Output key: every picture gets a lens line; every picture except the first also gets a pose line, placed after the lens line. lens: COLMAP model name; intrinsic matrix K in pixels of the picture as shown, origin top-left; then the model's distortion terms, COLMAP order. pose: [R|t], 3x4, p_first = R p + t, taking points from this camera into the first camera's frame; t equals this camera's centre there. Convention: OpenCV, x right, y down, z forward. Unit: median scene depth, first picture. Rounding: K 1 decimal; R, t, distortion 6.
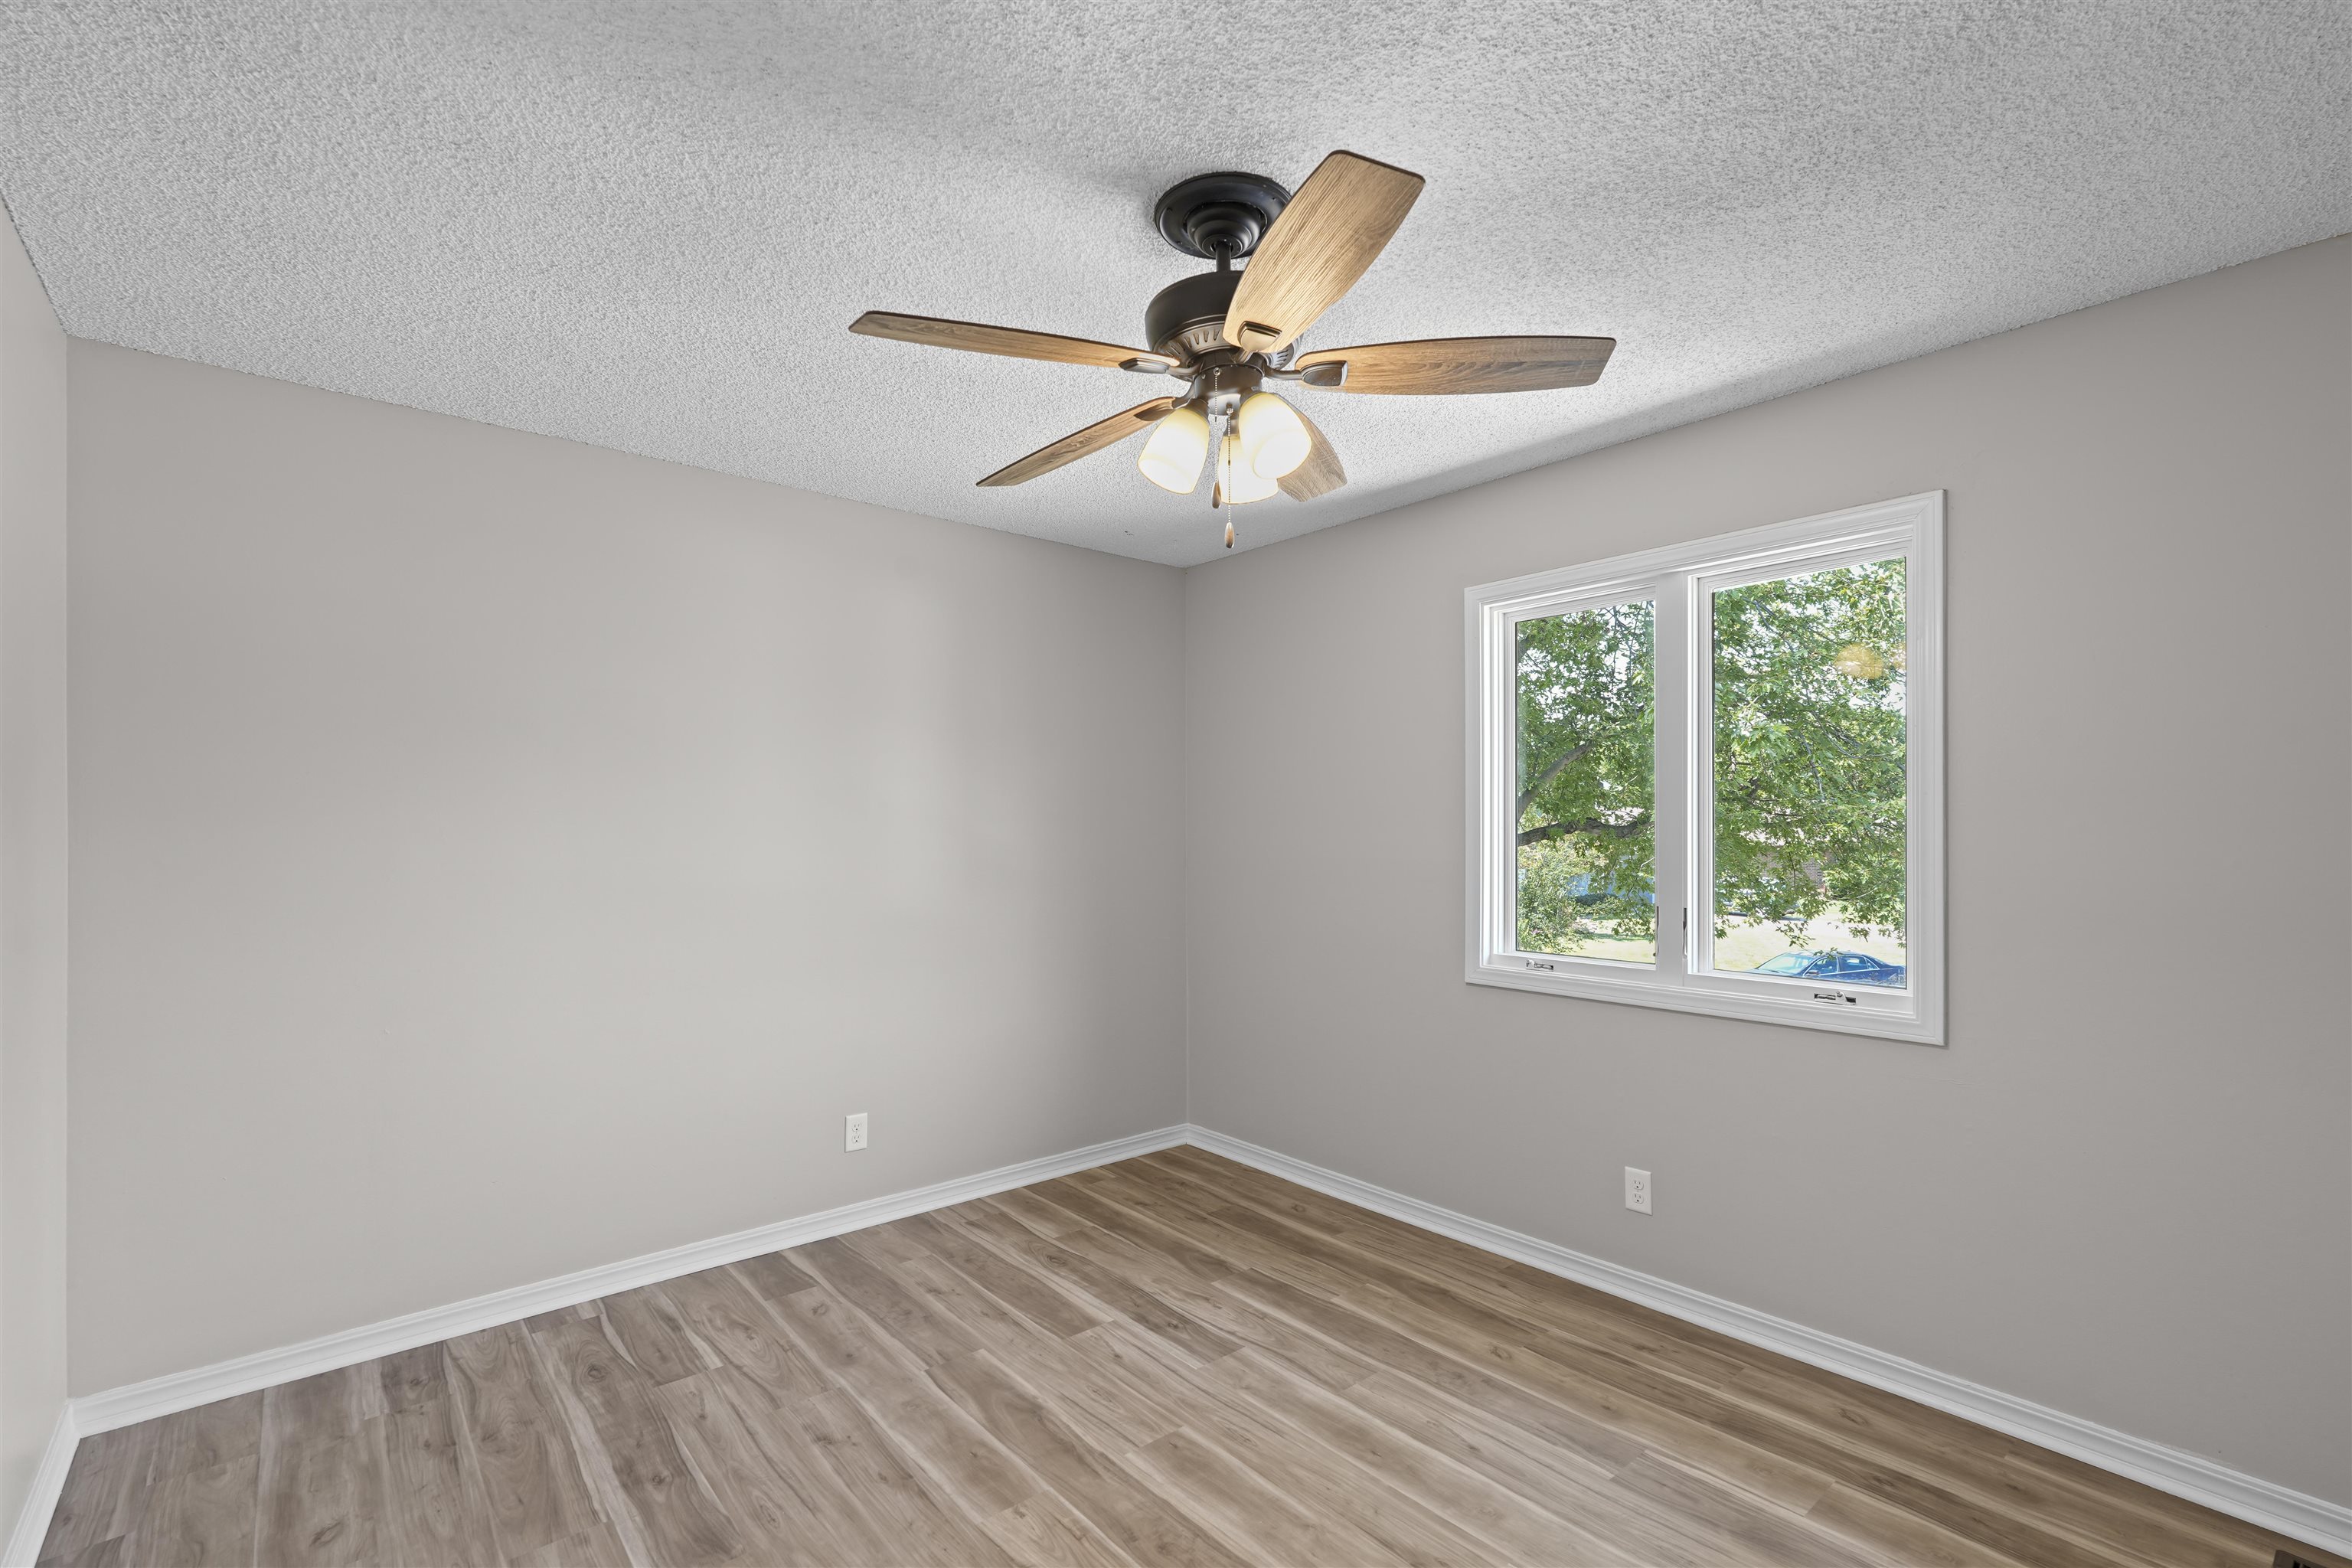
lens RADIAL K [[1029.2, 0, 1150.6], [0, 1029.2, 831.7], [0, 0, 1]] dist [-0.003518, -0.000021]
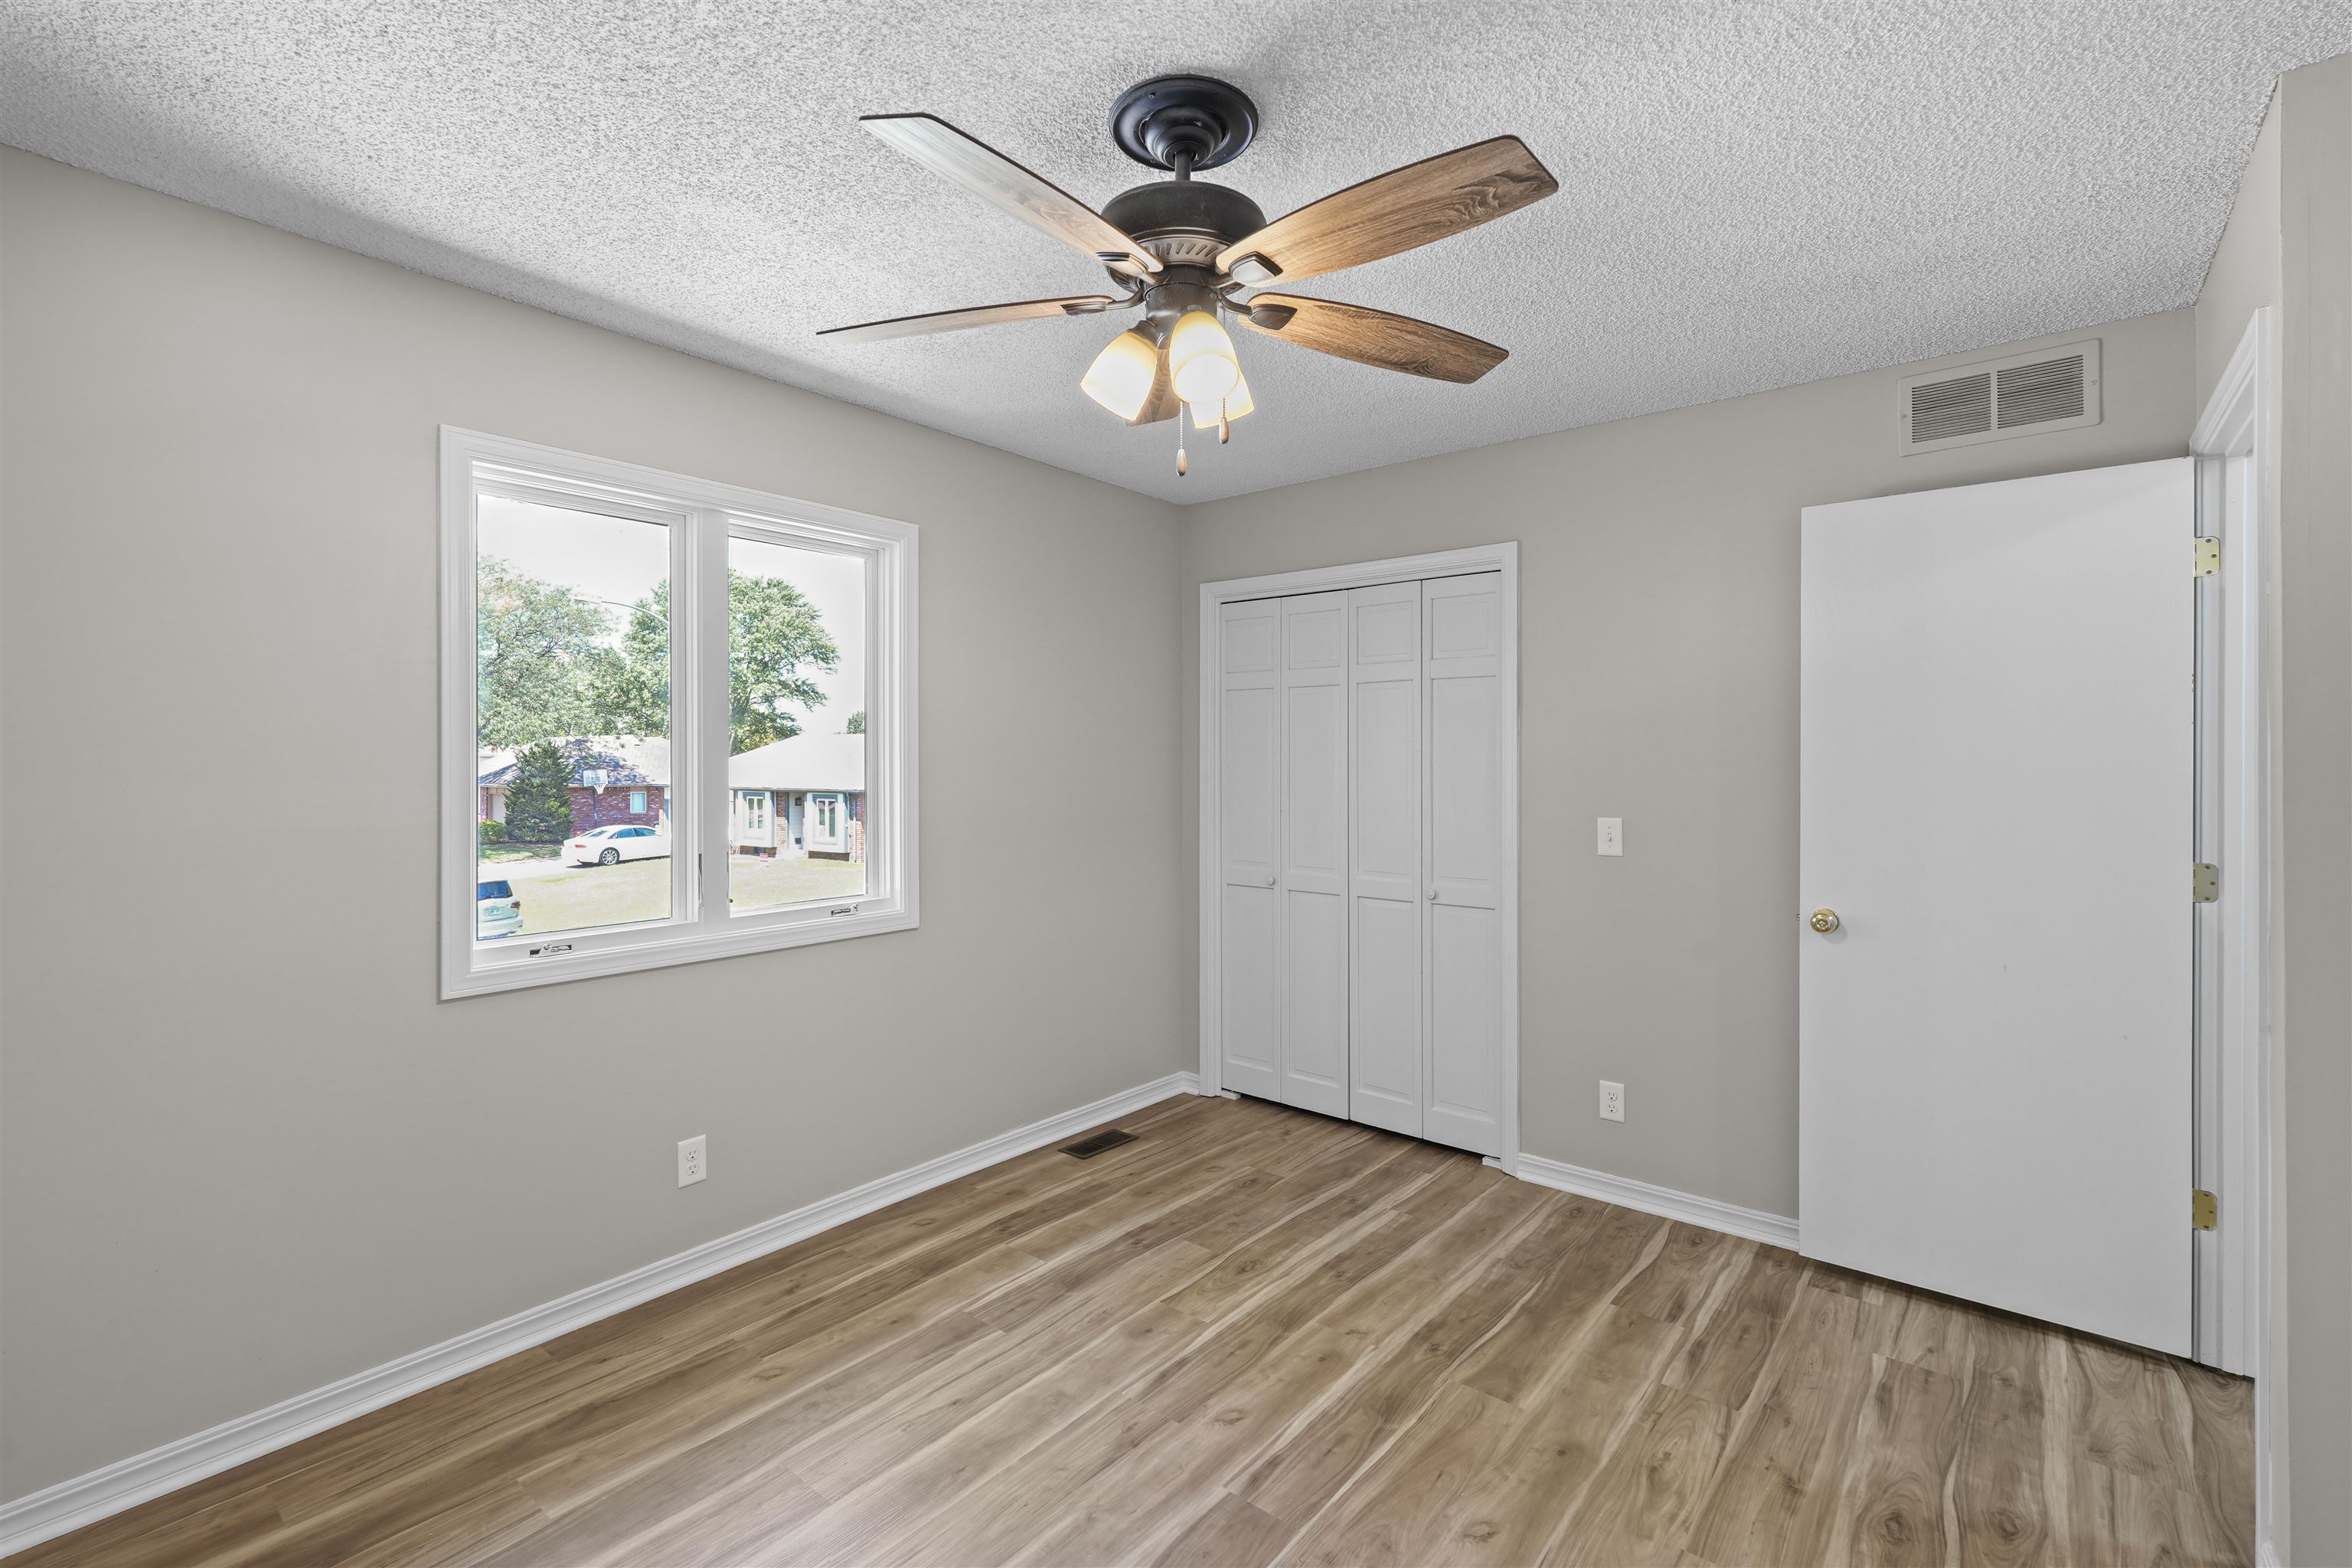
lens RADIAL K [[1029.2, 0, 1198.3], [0, 1029.2, 764.9], [0, 0, 1]] dist [-0.003518, -0.000021]
pose [[-0.206591, -0.000494, 0.978427, -0.640173], [0.008459, 0.999962, 0.002291, -0.010163], [-0.978391, 0.008750, -0.206579, 0.891105]]
